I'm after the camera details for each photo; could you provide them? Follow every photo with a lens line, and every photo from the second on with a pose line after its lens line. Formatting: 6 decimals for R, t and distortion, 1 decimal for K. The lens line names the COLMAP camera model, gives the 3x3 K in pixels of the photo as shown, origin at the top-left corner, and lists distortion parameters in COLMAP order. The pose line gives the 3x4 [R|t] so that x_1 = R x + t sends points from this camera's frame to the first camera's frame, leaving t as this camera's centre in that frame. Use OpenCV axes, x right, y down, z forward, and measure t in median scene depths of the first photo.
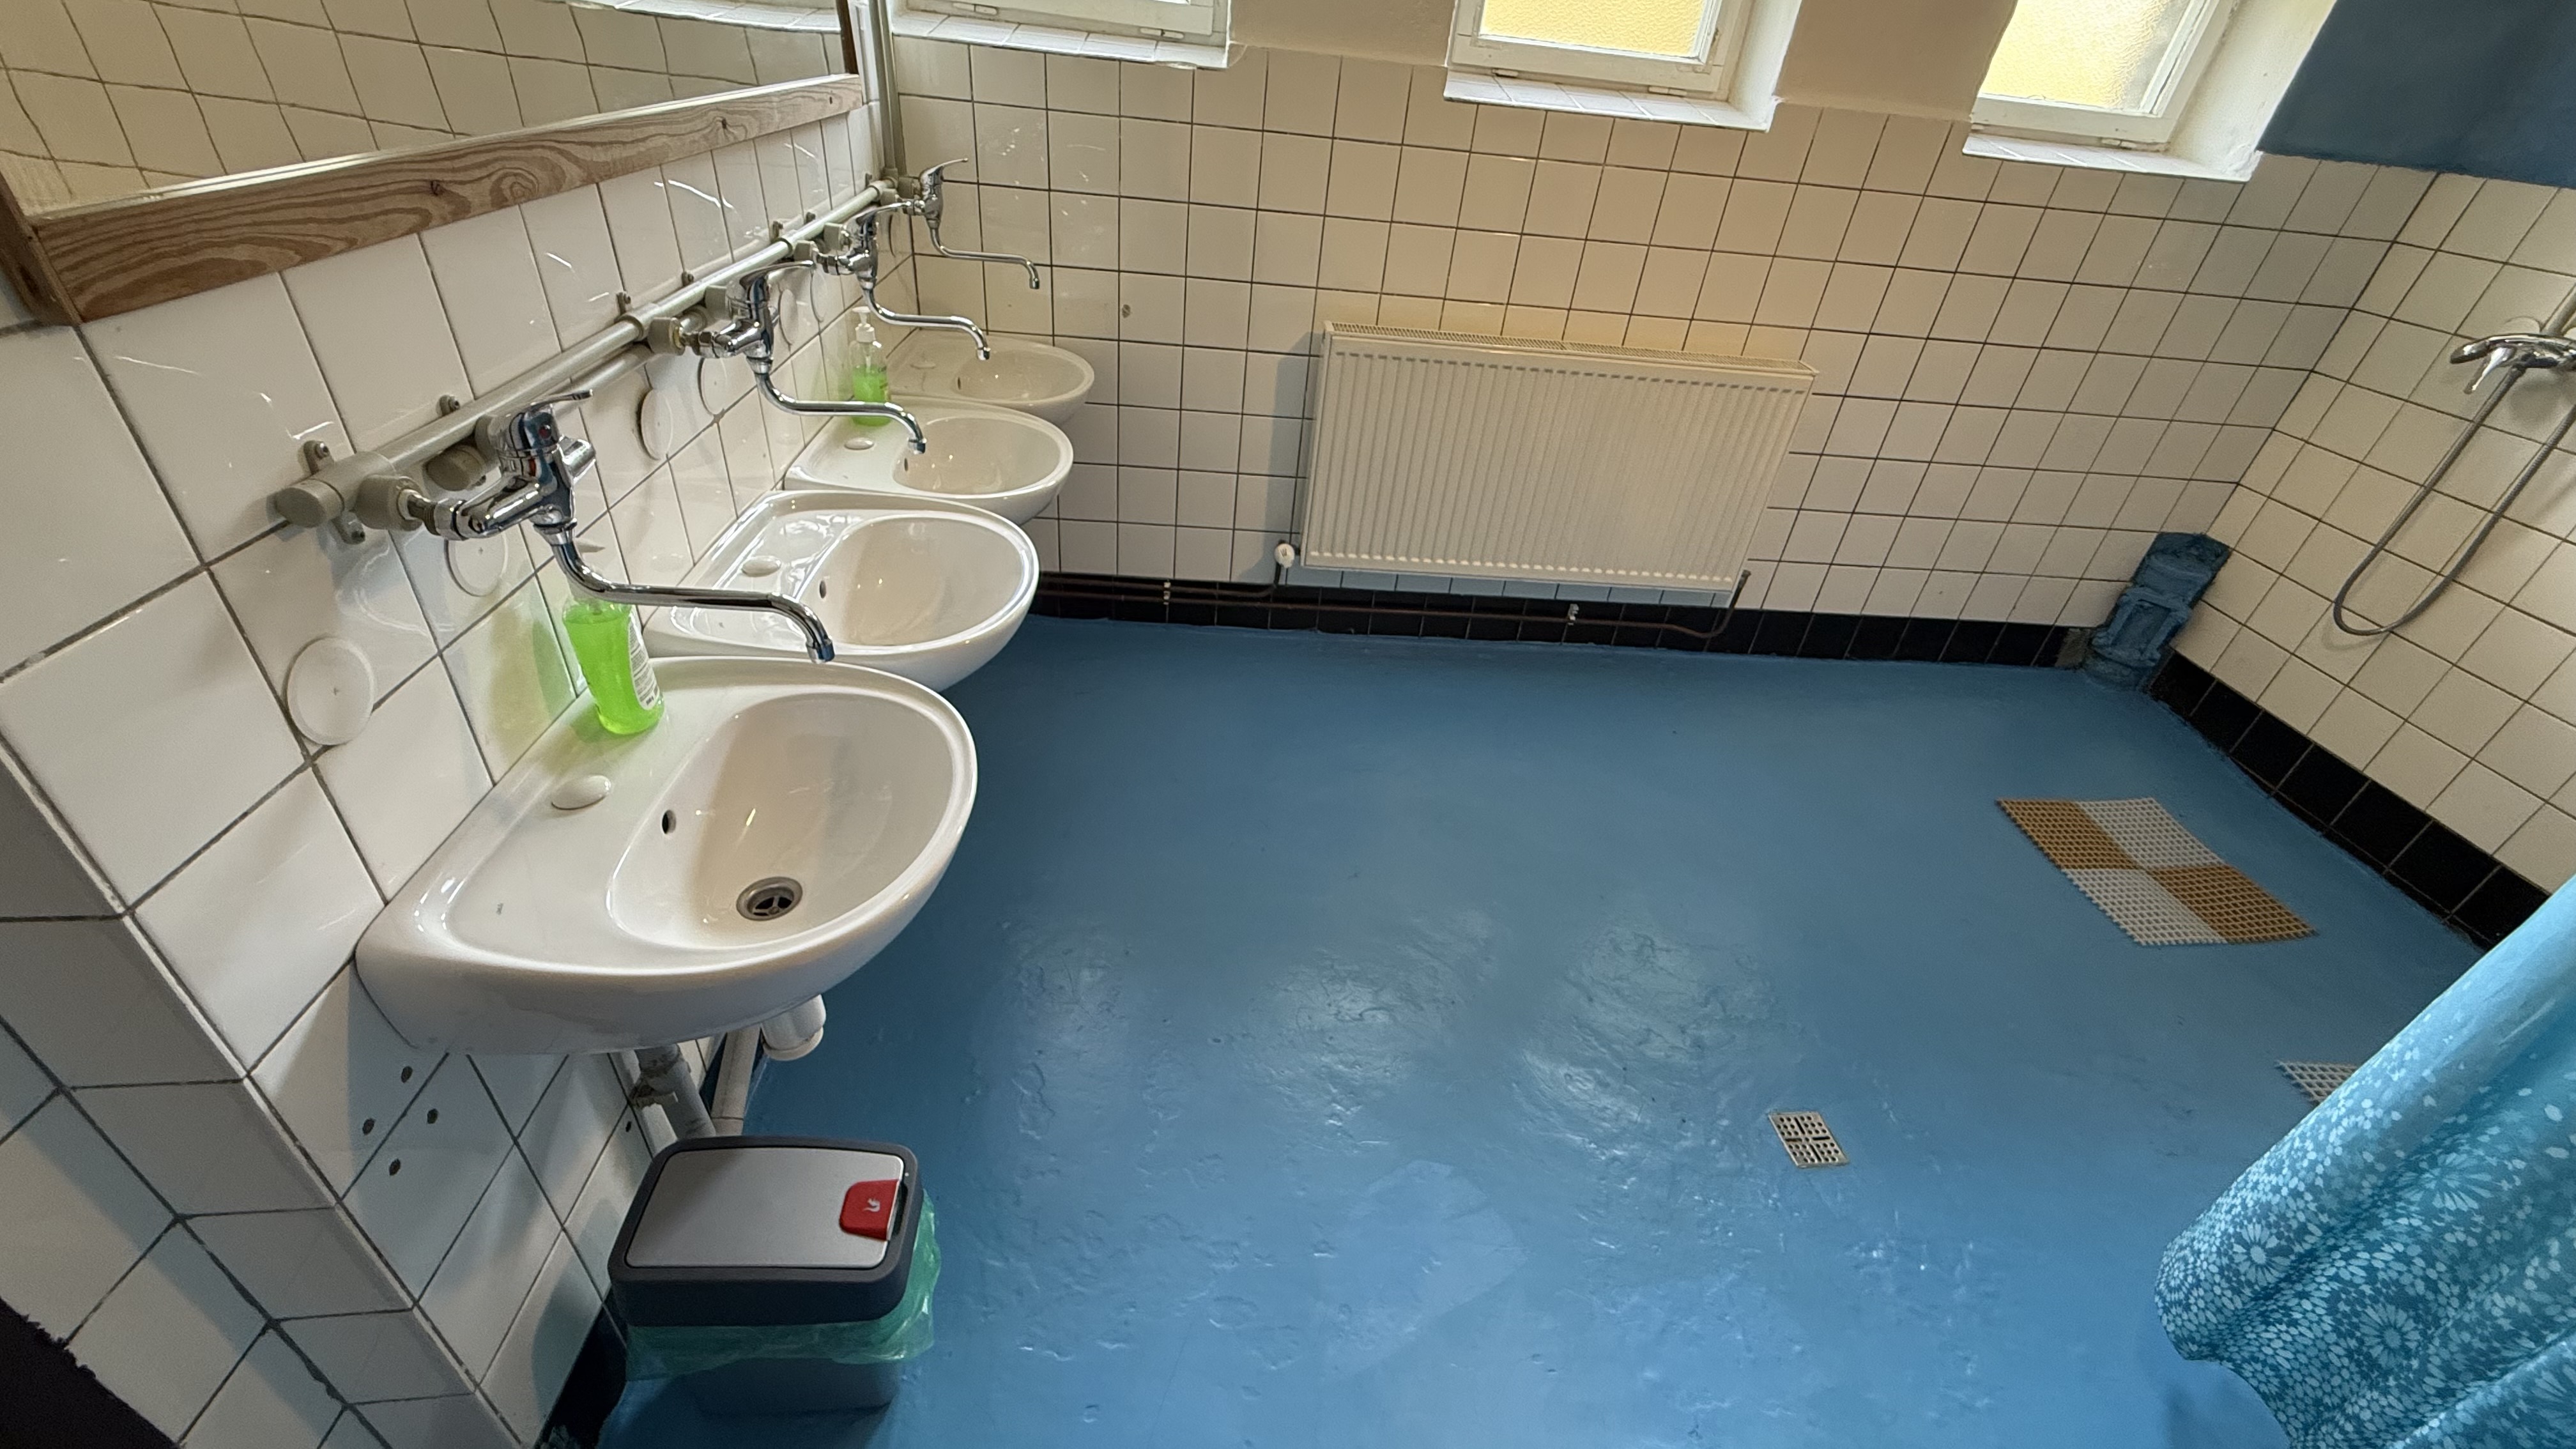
lens RADIAL K [[1022.3, 0, 1297.3], [0, 1022.3, 717.7], [0, 0, 1]] dist [-0.001785, 0.000688]
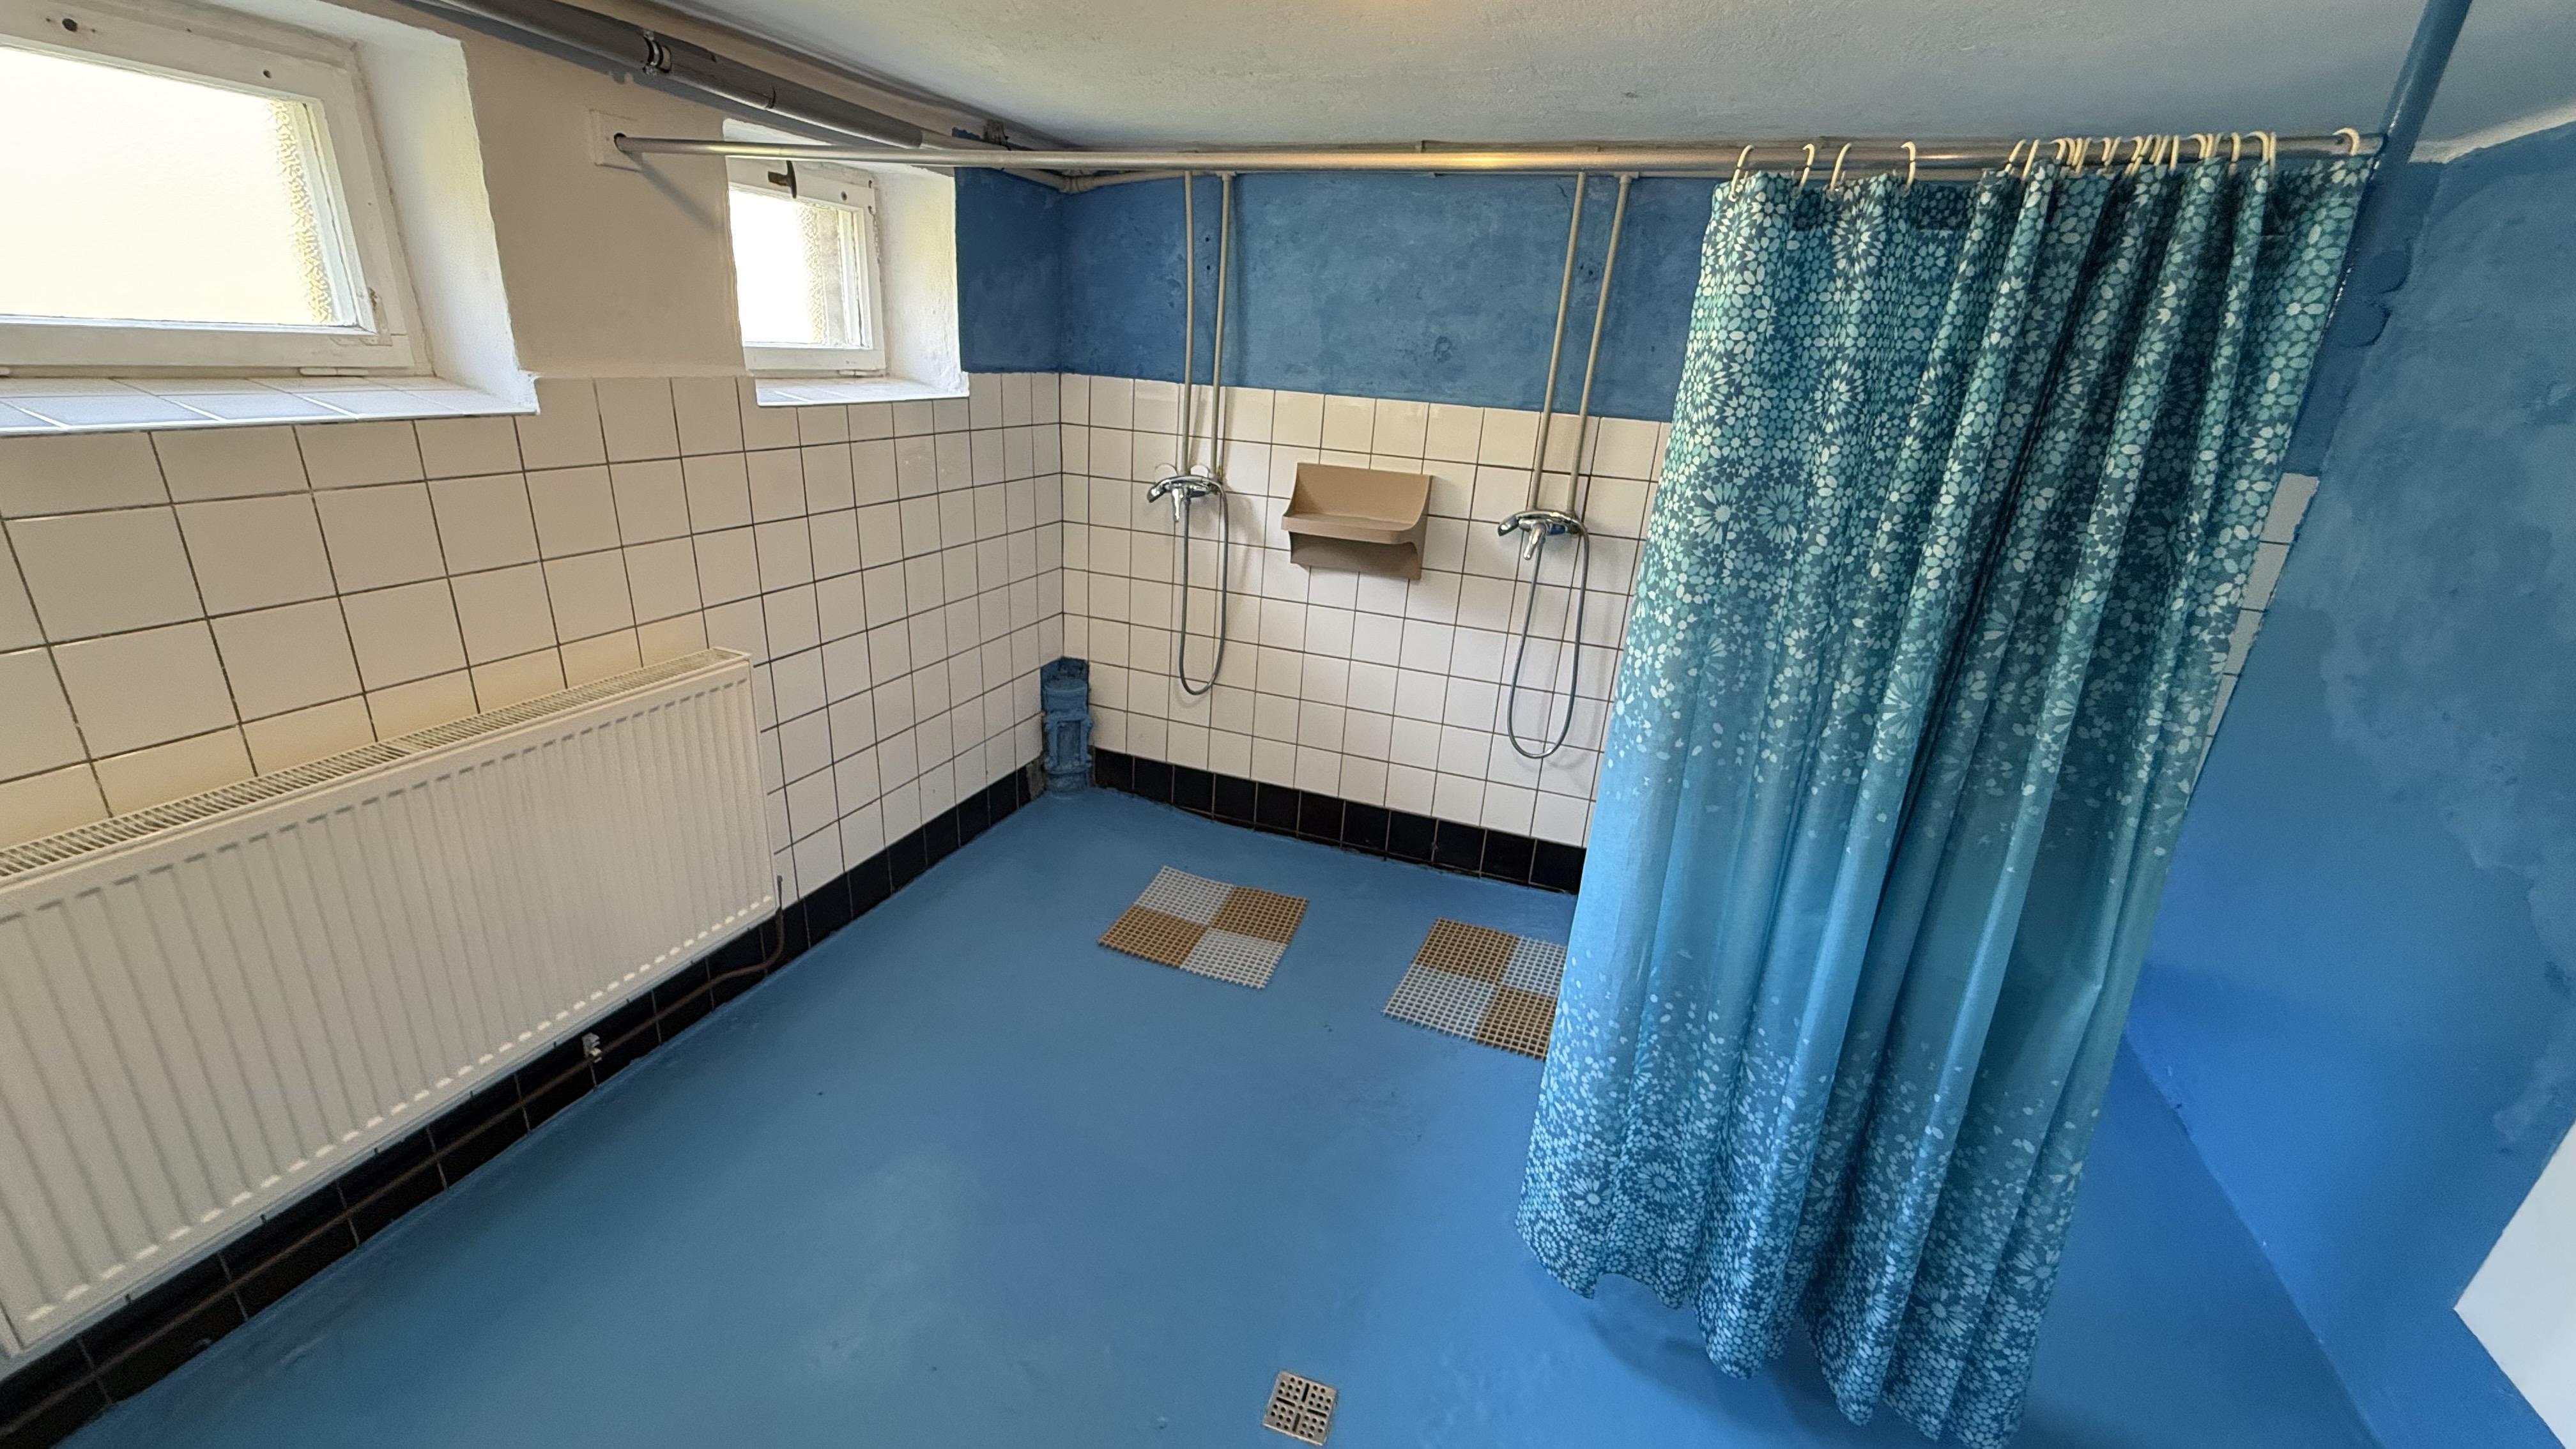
lens RADIAL K [[1022.3, 0, 1301.8], [0, 1022.3, 733.3], [0, 0, 1]] dist [-0.001785, 0.000688]
pose [[0.421520, -0.380362, 0.823193, -0.023572], [0.487734, 0.860389, 0.147802, -0.165066], [-0.764485, 0.339198, 0.548186, 0.178939]]
